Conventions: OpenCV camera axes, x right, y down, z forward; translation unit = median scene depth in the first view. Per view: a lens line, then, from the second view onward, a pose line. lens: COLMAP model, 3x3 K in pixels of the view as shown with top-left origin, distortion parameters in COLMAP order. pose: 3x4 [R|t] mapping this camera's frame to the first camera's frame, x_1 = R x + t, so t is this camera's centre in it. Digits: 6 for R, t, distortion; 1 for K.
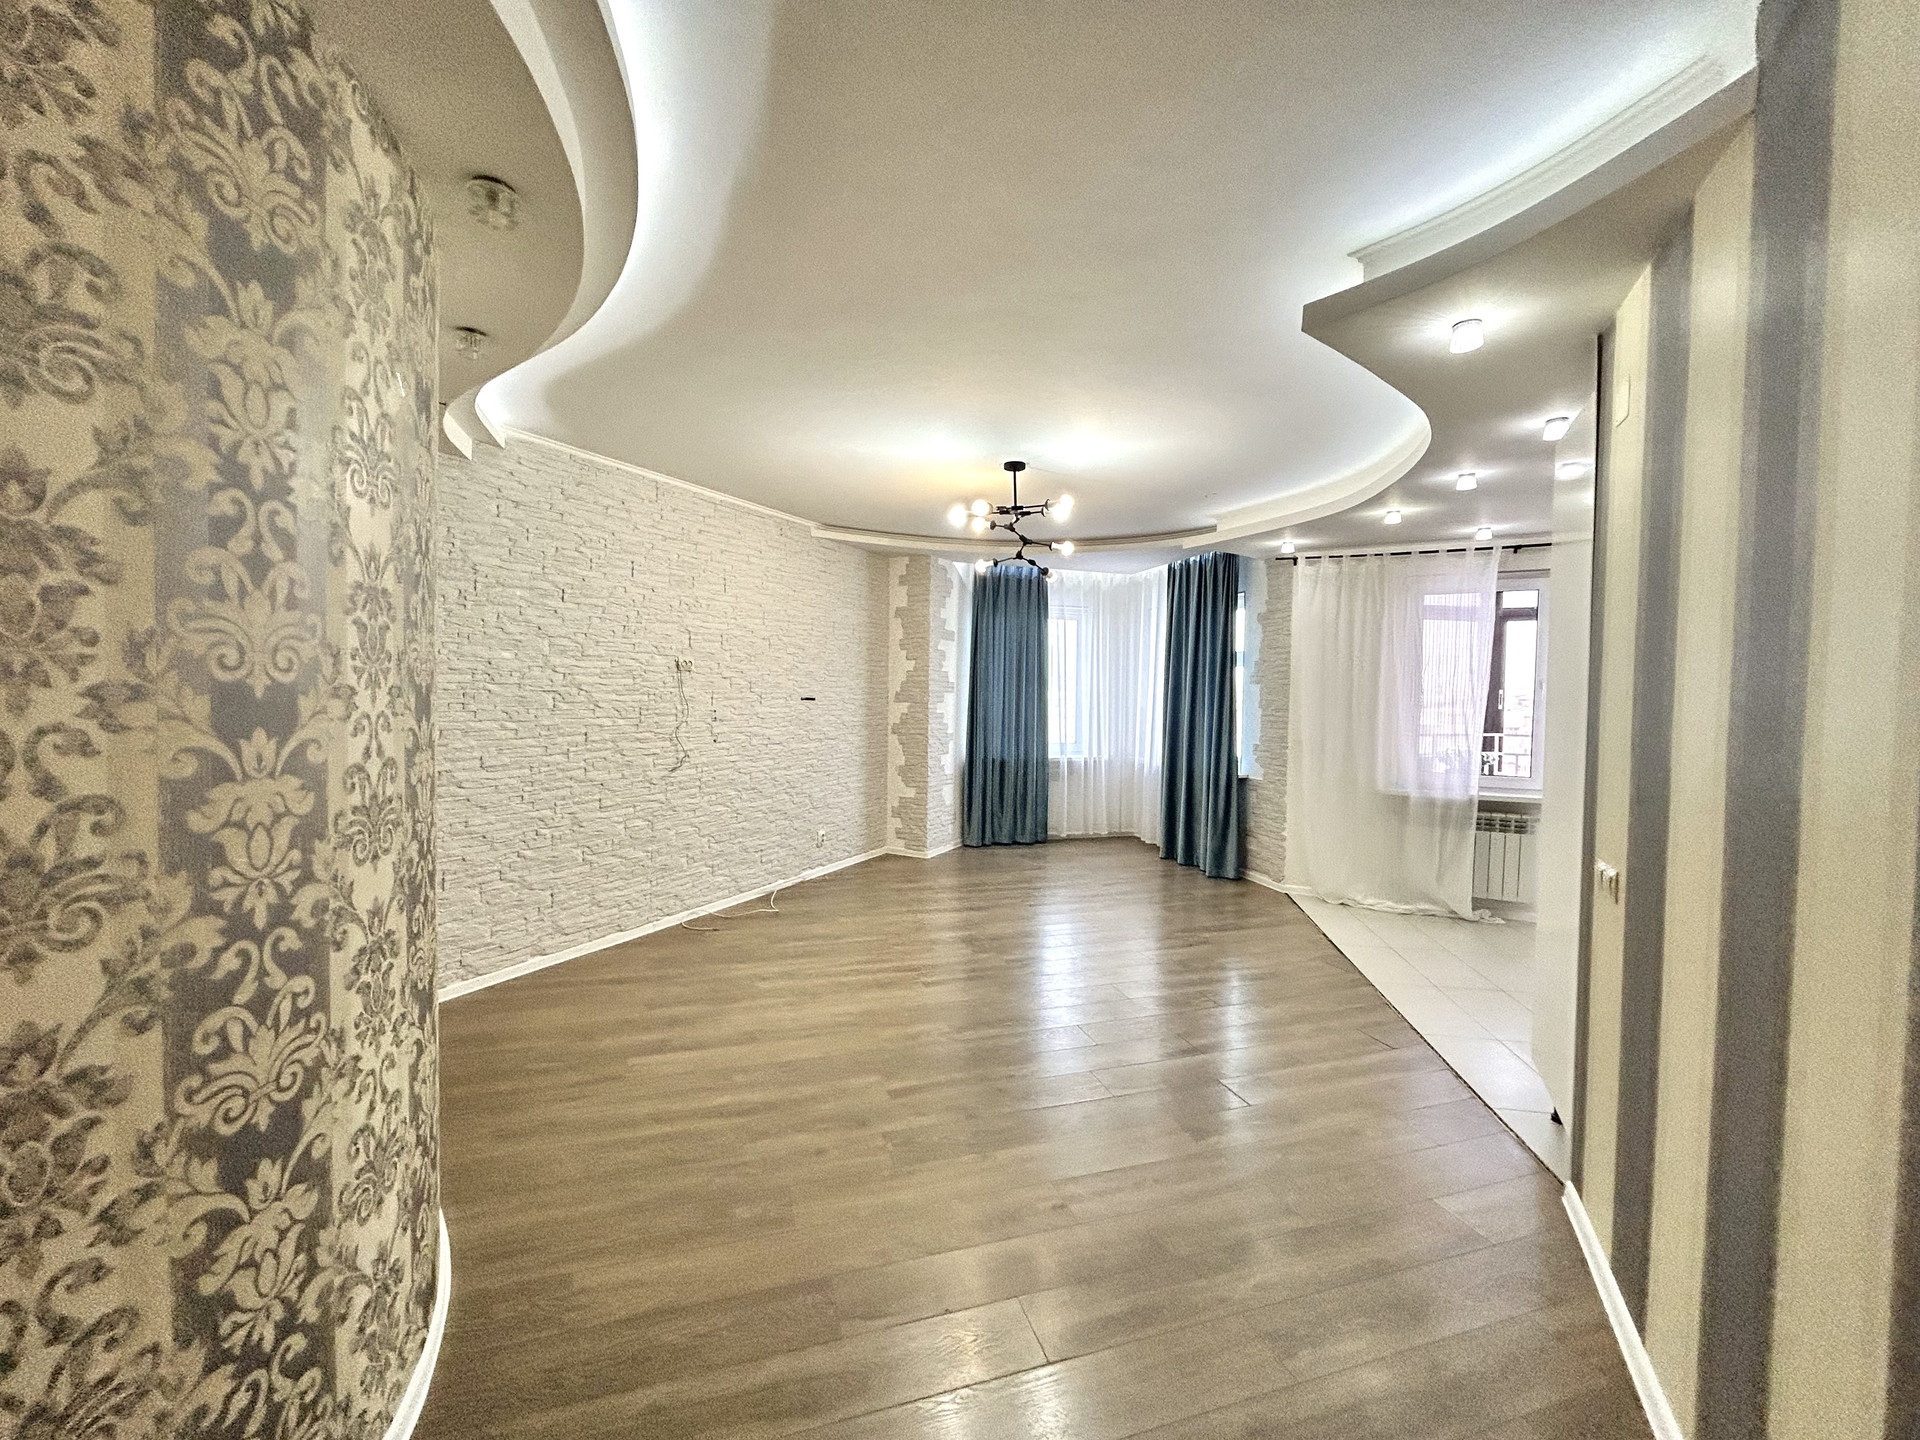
lens RADIAL K [[761.4, 0, 956.5], [0, 761.4, 713.5], [0, 0, 1]] dist [-0.001865, -0.000021]
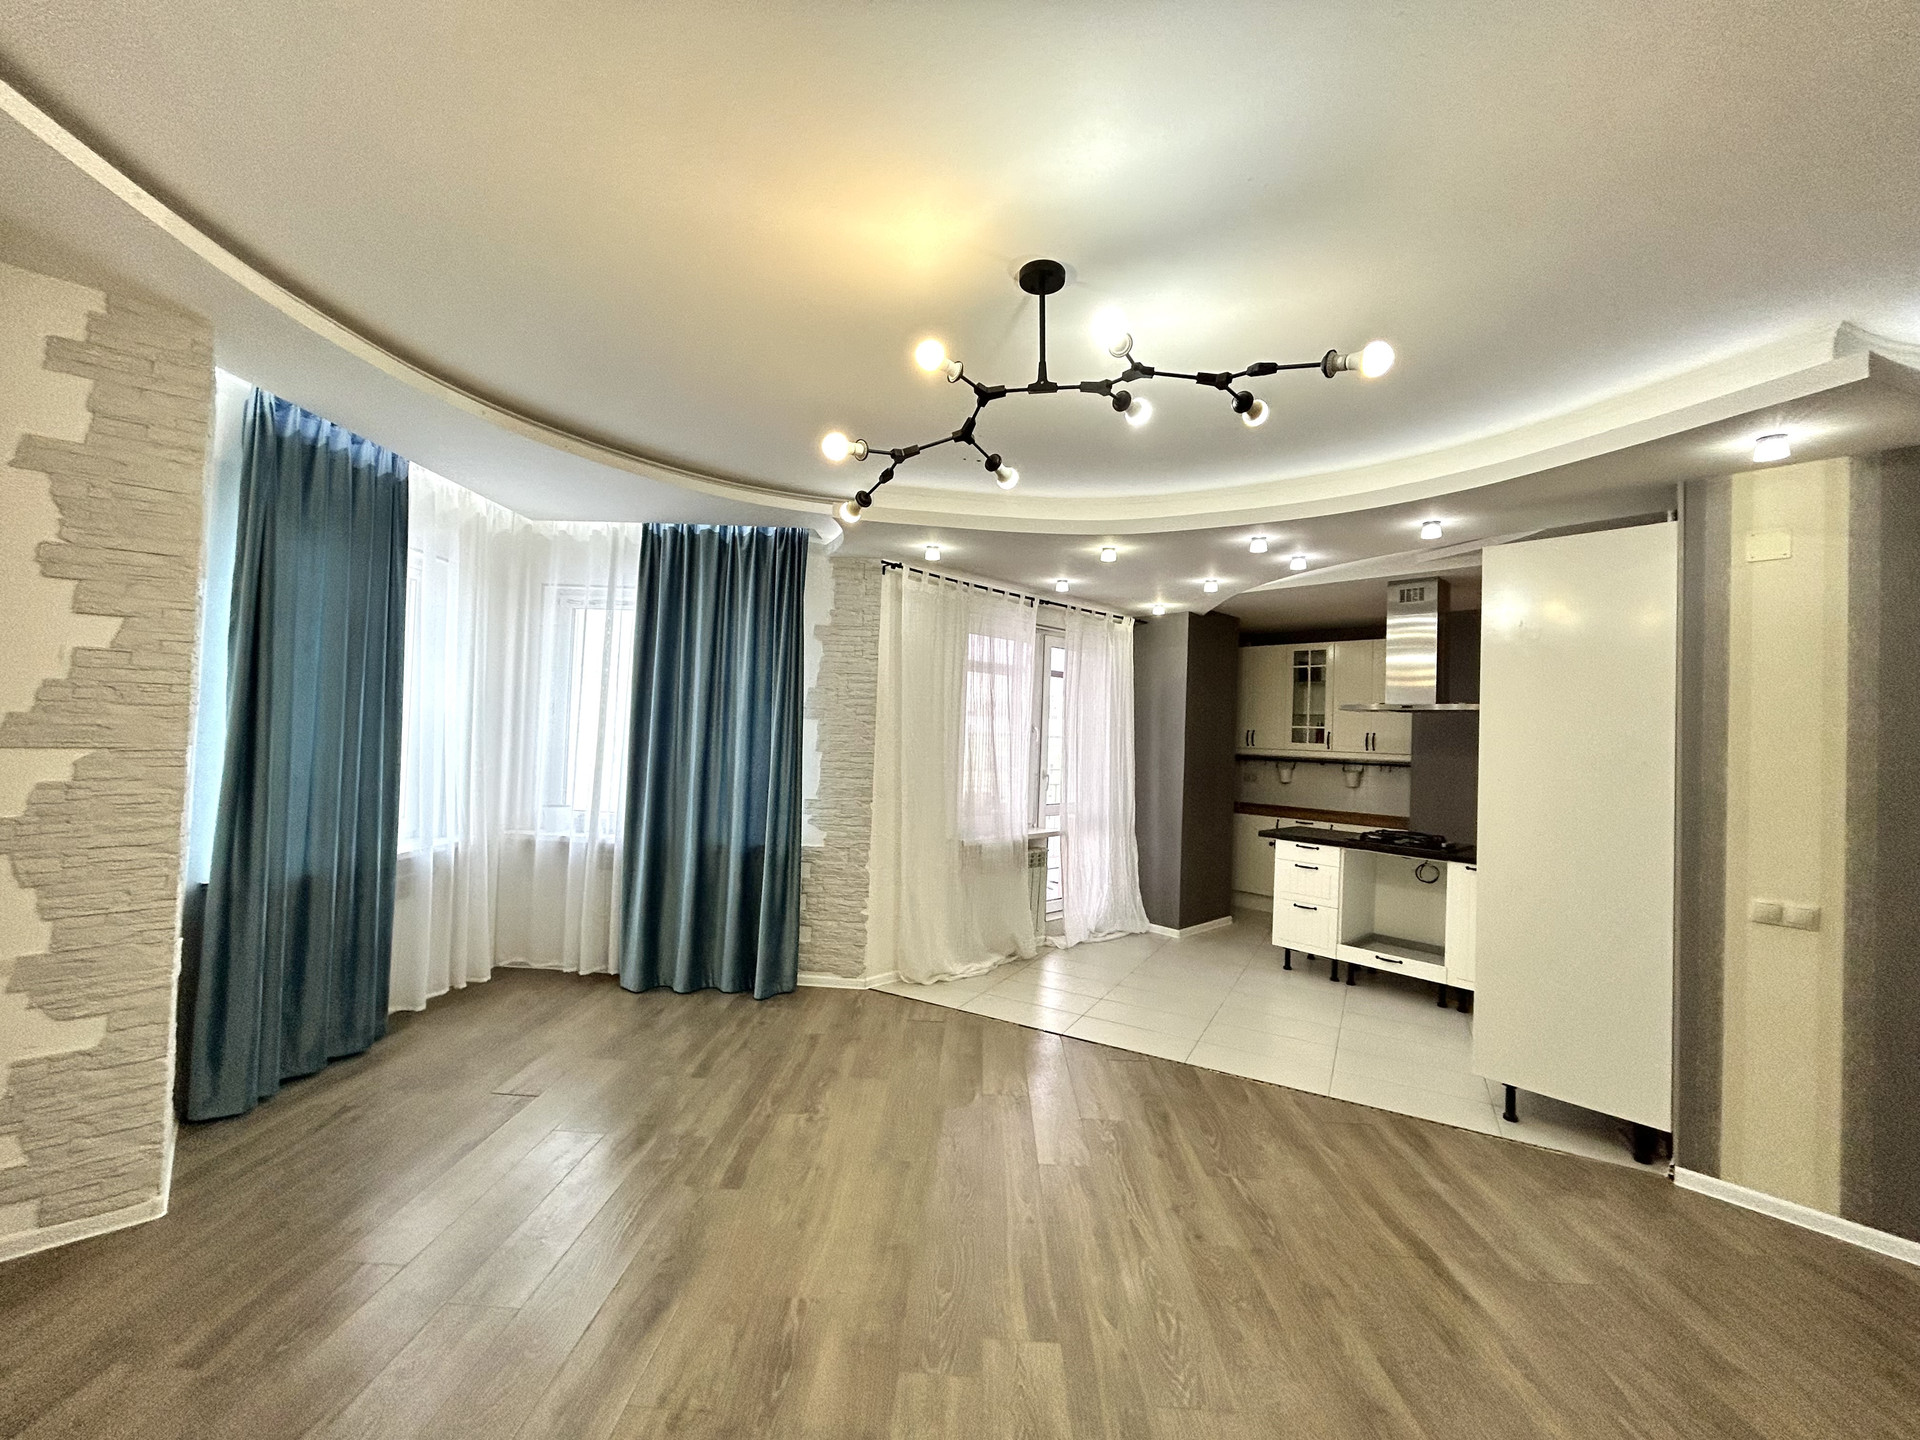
lens RADIAL K [[768.2, 0, 957.5], [0, 768.2, 716.9], [0, 0, 1]] dist [-0.001268, 0.000792]
pose [[0.319095, 0.021769, 0.947473, -0.320512], [-0.005395, 0.999762, -0.021154, -0.029605], [-0.947707, 0.001638, 0.319137, 0.715980]]
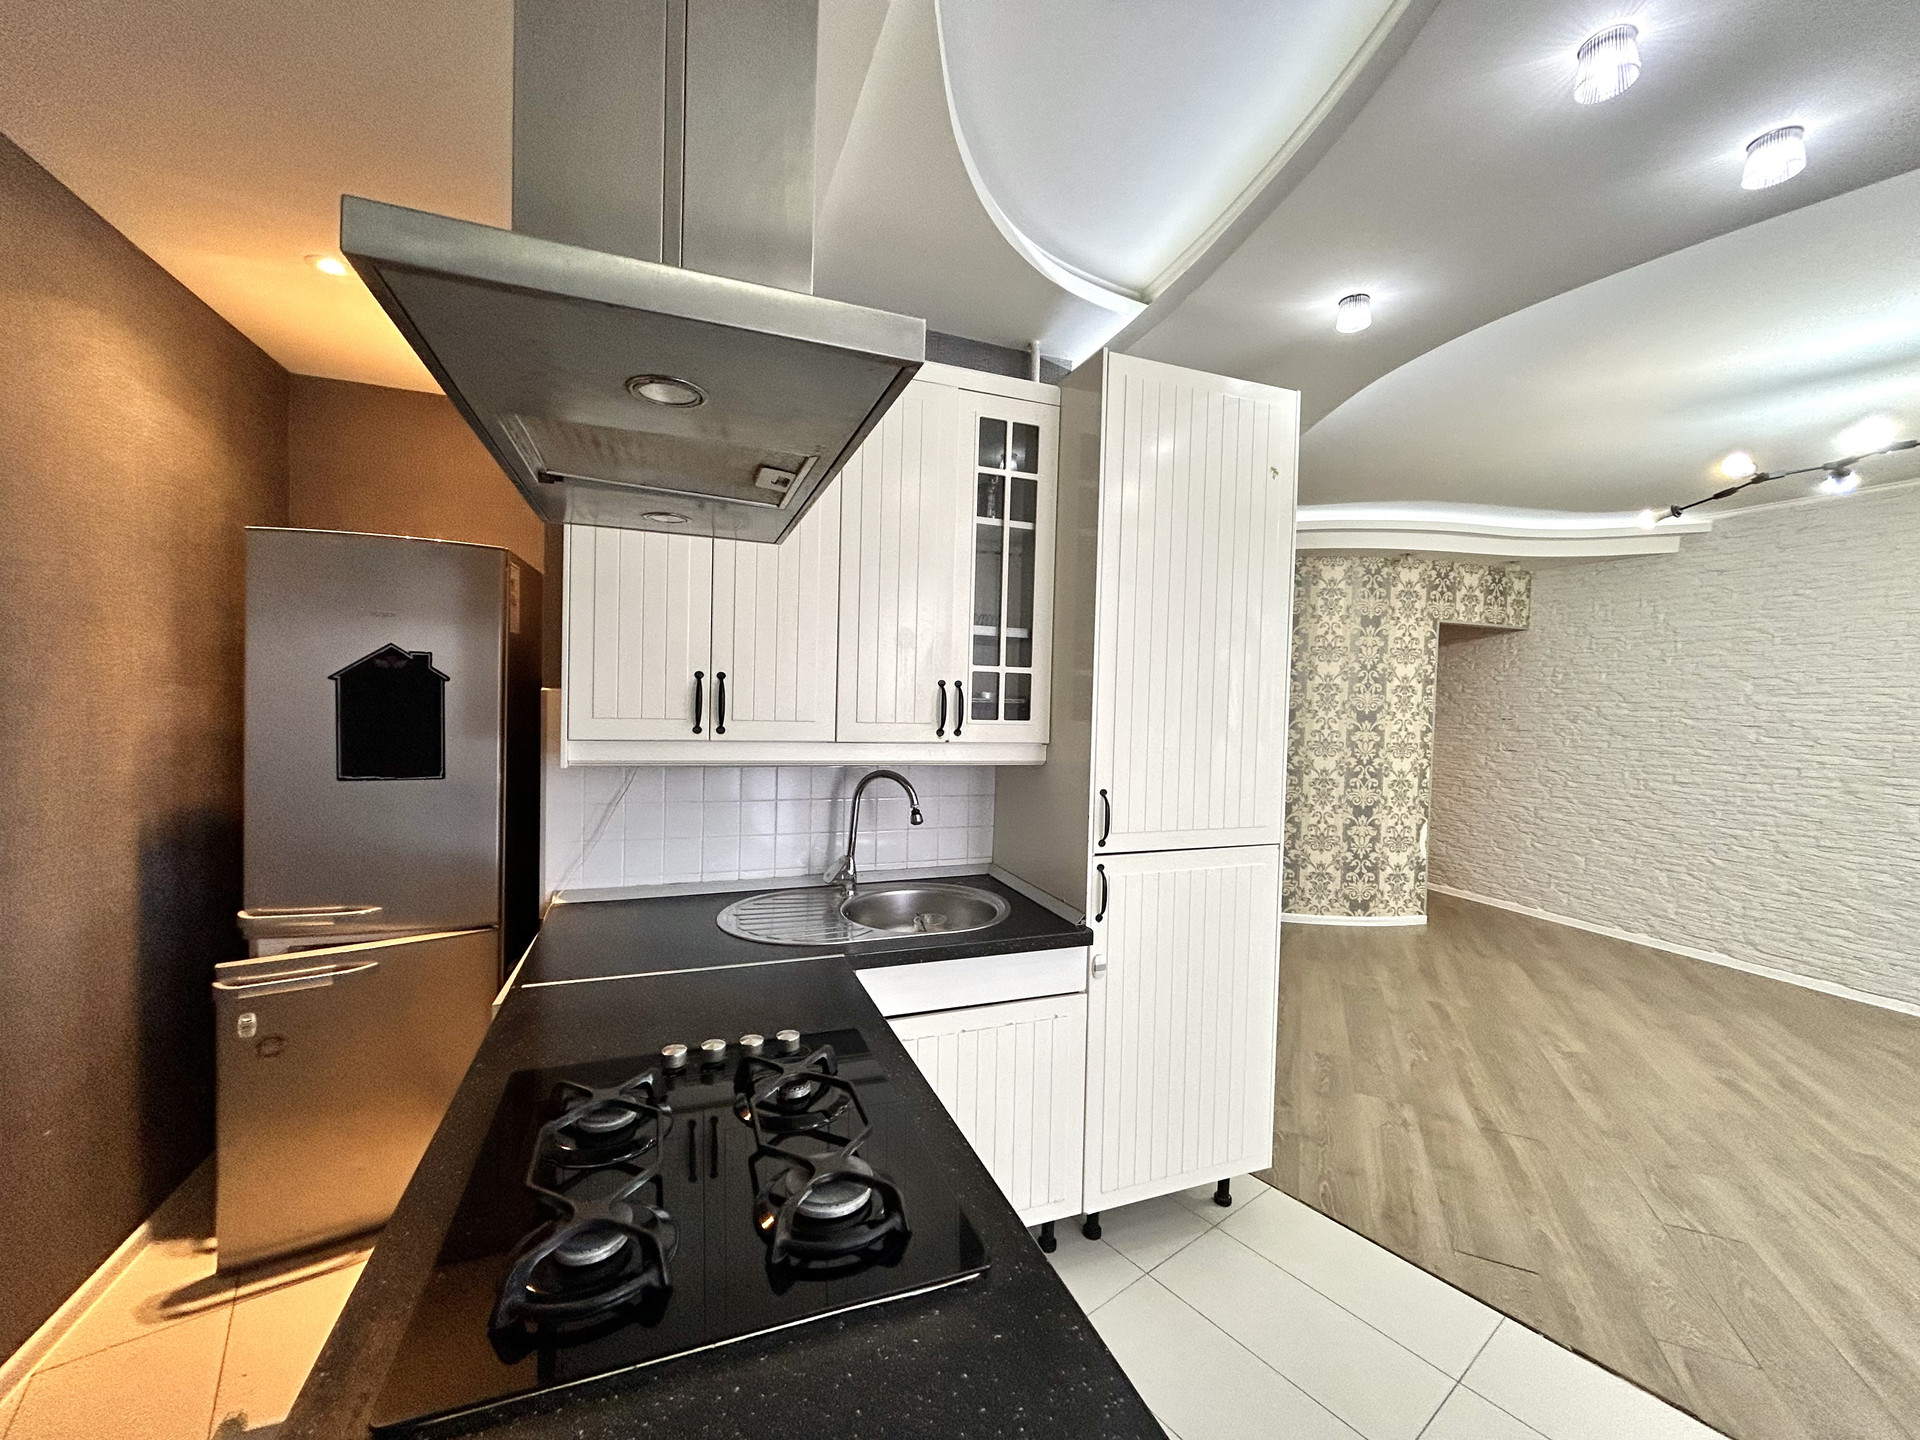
lens RADIAL K [[764.8, 0, 957.8], [0, 764.8, 716.6], [0, 0, 1]] dist [-0.000163, -0.000443]
pose [[-0.656968, -0.011192, -0.753835, 0.830957], [-0.056811, 0.997782, 0.034698, -0.012204], [0.751775, 0.065622, -0.656147, 0.651813]]
